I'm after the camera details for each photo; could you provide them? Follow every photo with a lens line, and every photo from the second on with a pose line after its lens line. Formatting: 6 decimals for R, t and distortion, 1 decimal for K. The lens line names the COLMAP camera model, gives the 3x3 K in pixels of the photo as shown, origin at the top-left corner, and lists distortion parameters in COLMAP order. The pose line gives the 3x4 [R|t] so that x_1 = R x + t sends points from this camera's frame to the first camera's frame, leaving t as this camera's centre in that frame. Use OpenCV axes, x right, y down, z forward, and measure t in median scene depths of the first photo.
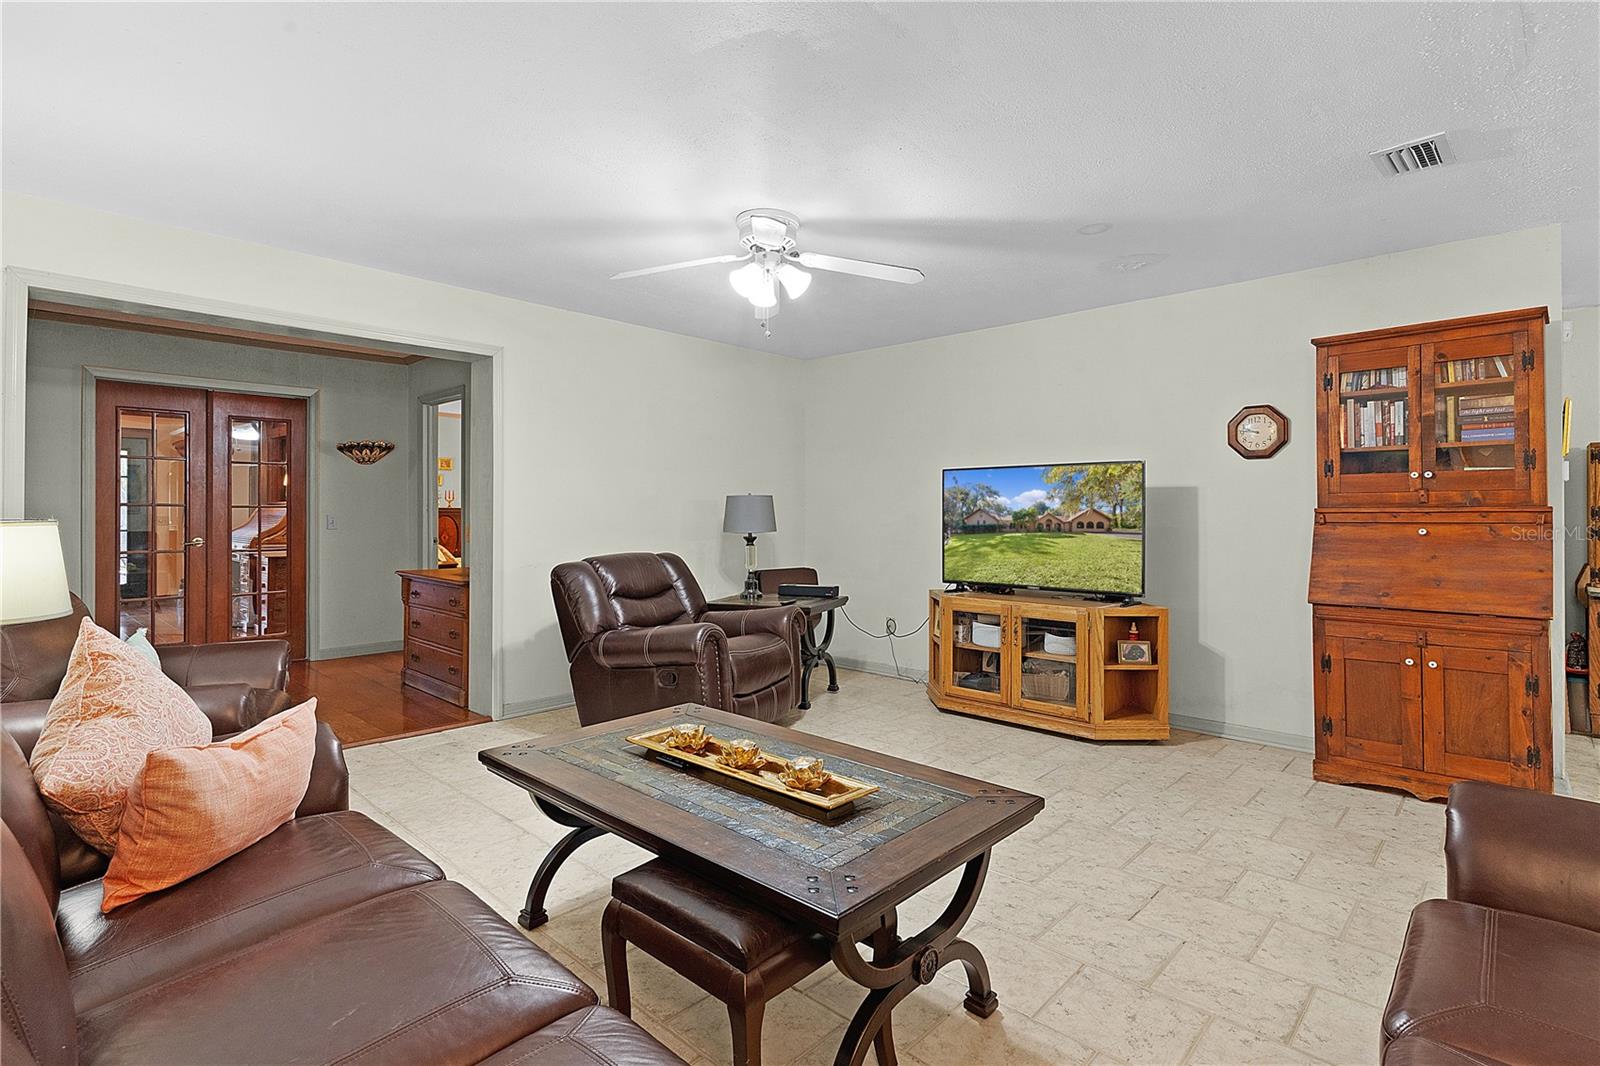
lens RADIAL K [[775.0, 0, 793.7], [0, 775.0, 527.7], [0, 0, 1]] dist [0.001487, 0.000327]
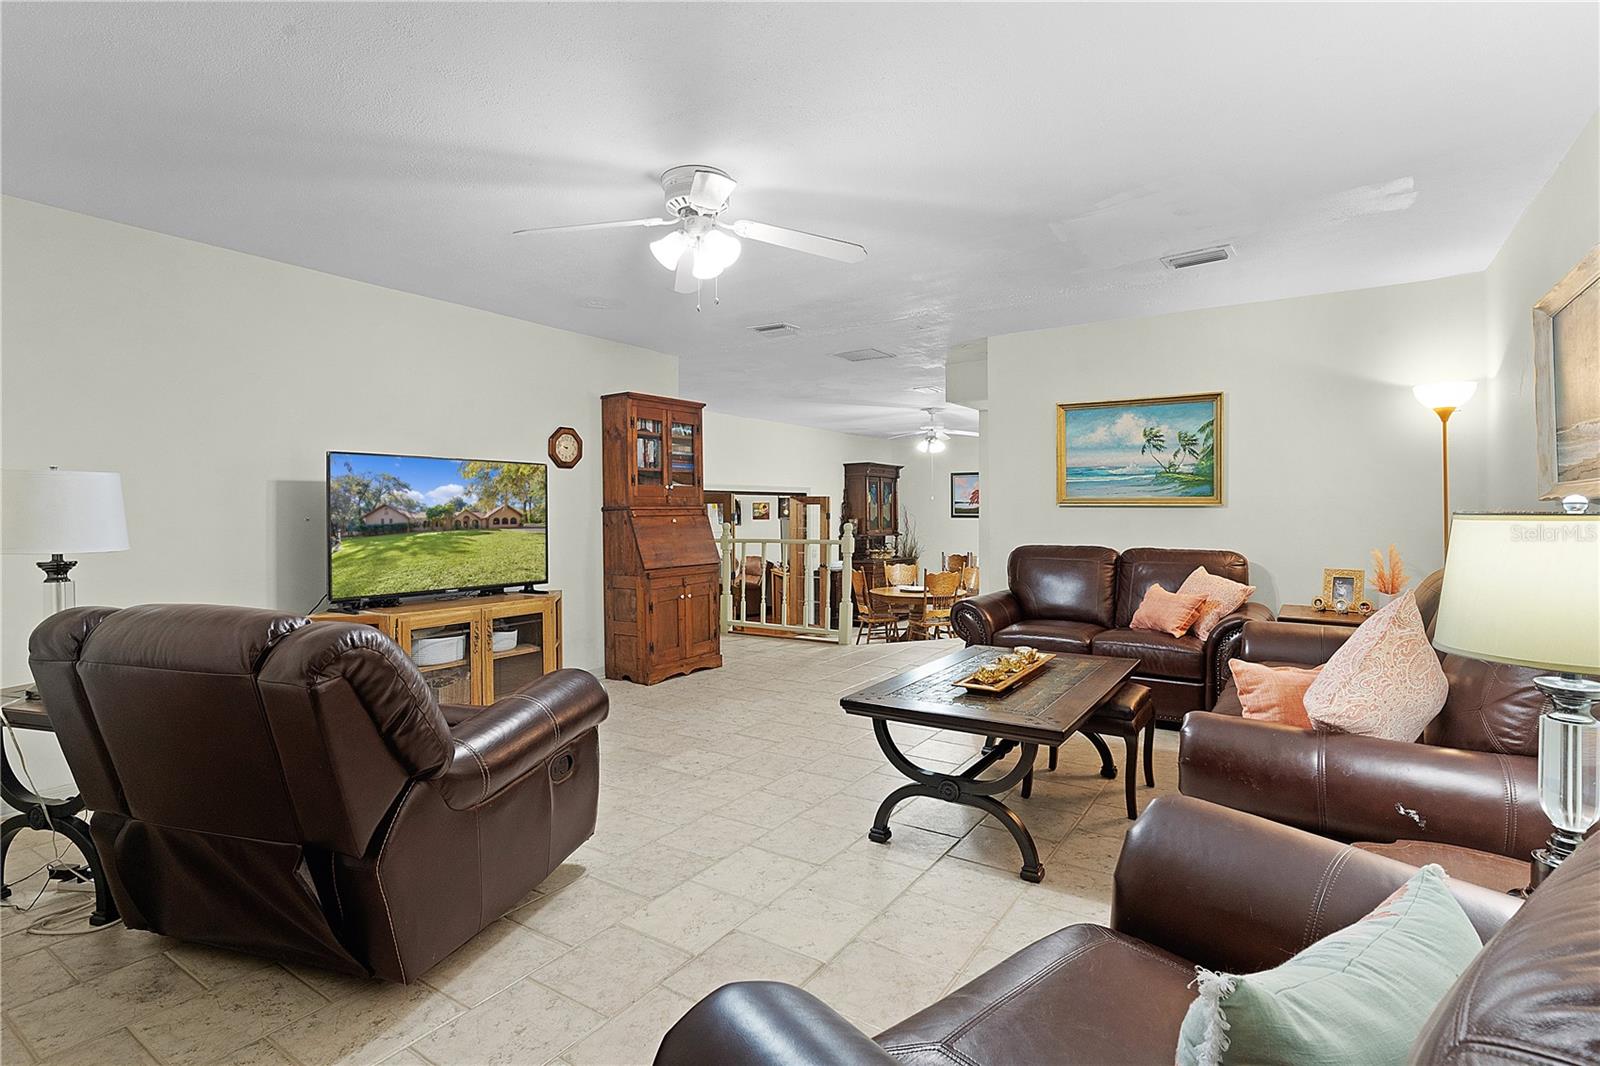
lens RADIAL K [[775.0, 0, 803.0], [0, 775.0, 528.8], [0, 0, 1]] dist [0.001487, 0.000327]
pose [[-0.178144, -0.019343, 0.983814, -0.680346], [0.026467, 0.999351, 0.024441, -0.007579], [-0.983648, 0.030393, -0.177516, 0.761039]]
